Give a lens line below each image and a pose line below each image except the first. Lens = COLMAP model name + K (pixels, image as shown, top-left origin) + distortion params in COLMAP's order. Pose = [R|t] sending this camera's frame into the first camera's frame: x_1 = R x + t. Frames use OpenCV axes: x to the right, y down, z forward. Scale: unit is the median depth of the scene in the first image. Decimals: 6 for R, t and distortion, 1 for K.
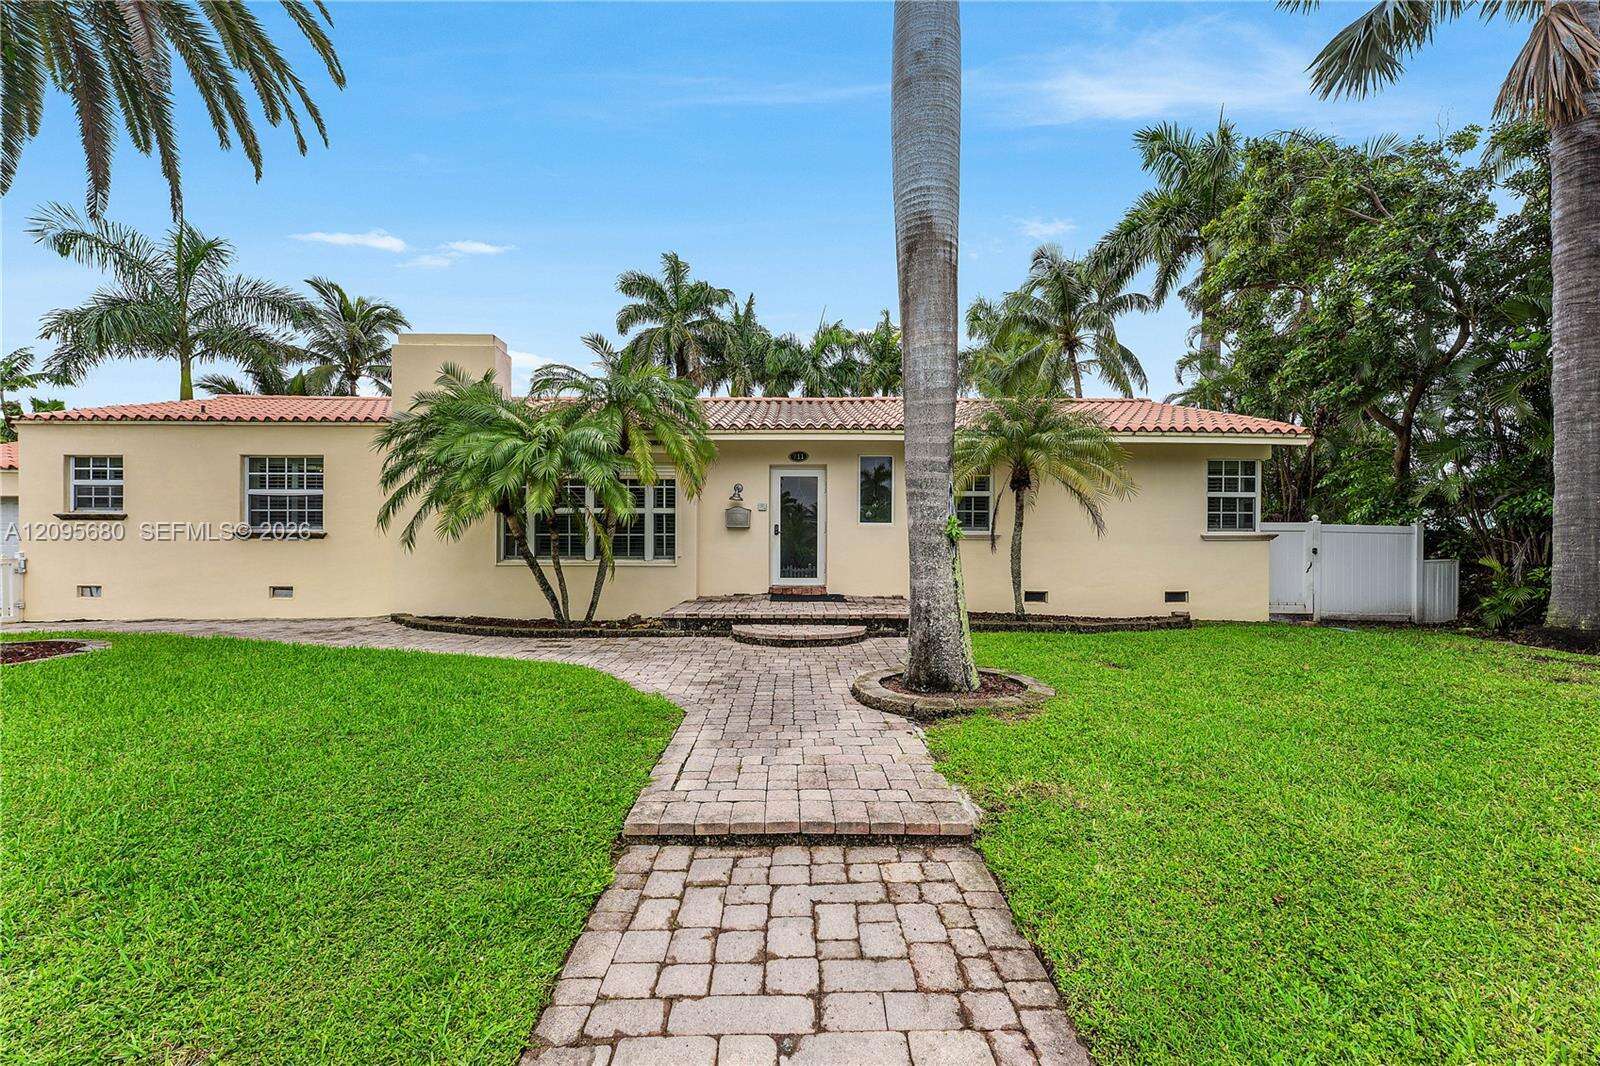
lens RADIAL K [[639.7, 0, 805.9], [0, 639.7, 557.4], [0, 0, 1]] dist [0.000982, -0.000201]
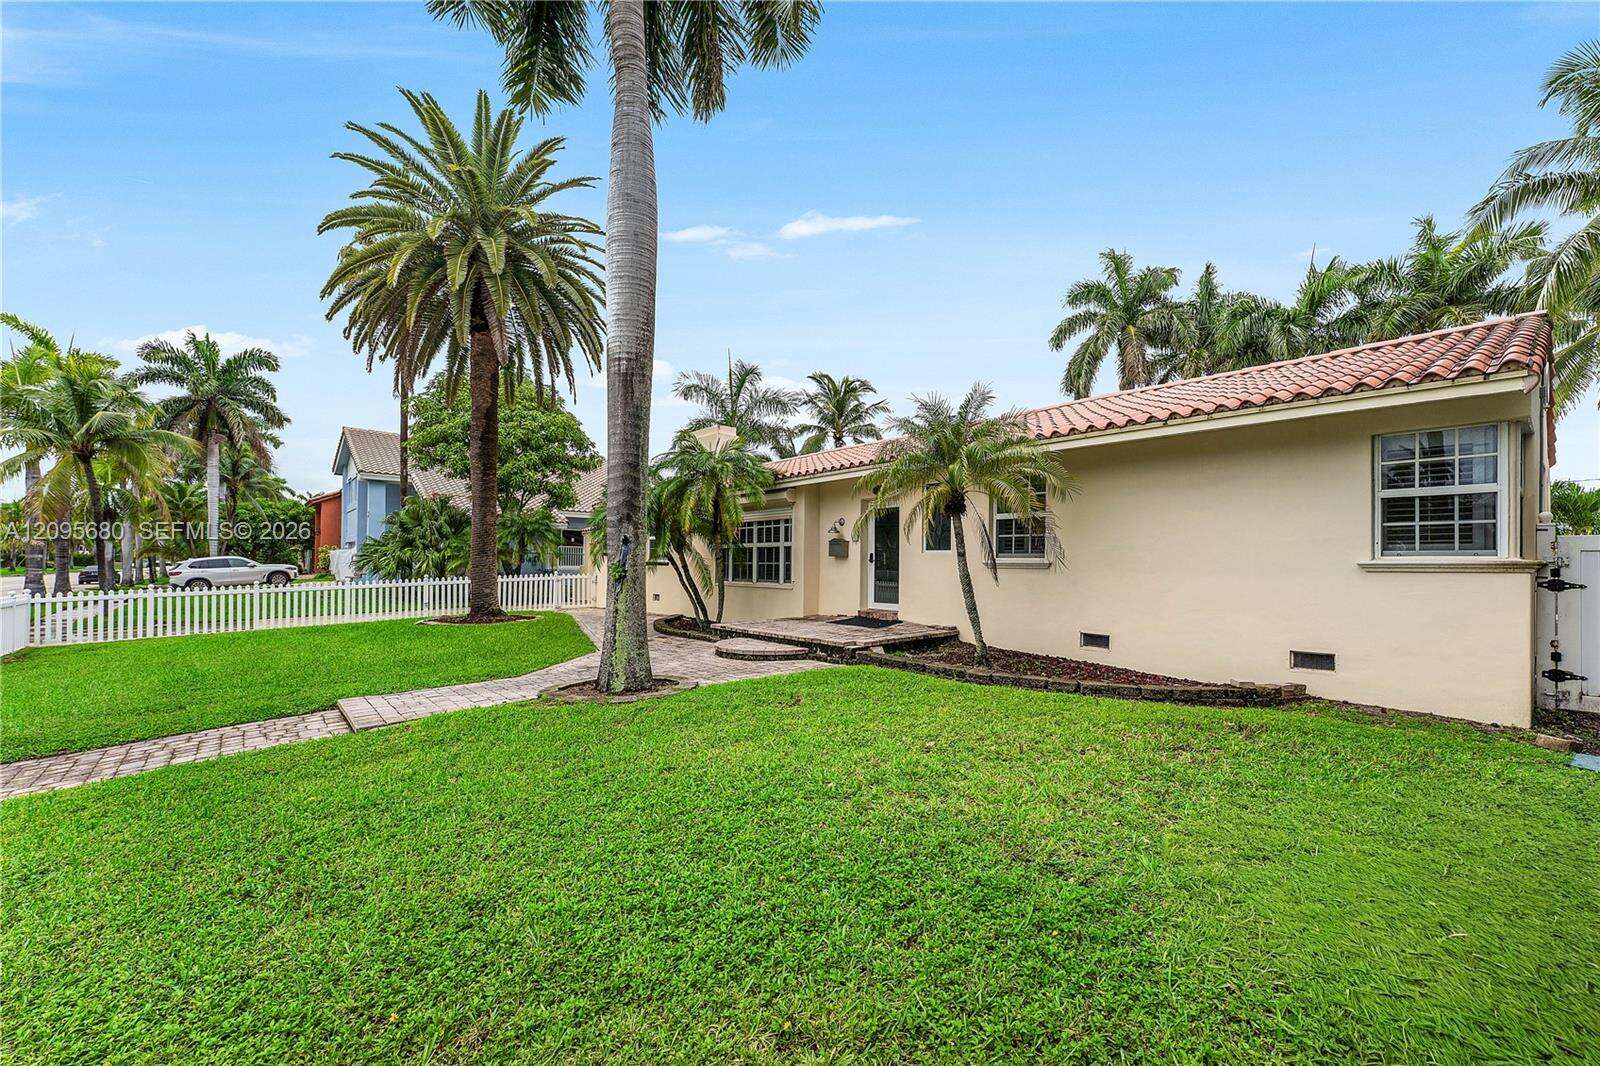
lens RADIAL K [[654.5, 0, 834.2], [0, 654.5, 564.5], [0, 0, 1]] dist [0.000479, -0.000116]
pose [[0.656206, 0.001156, -0.754581, 0.751727], [-0.006172, 0.999974, -0.003835, -0.027046], [0.754556, 0.007174, 0.656196, 0.217088]]
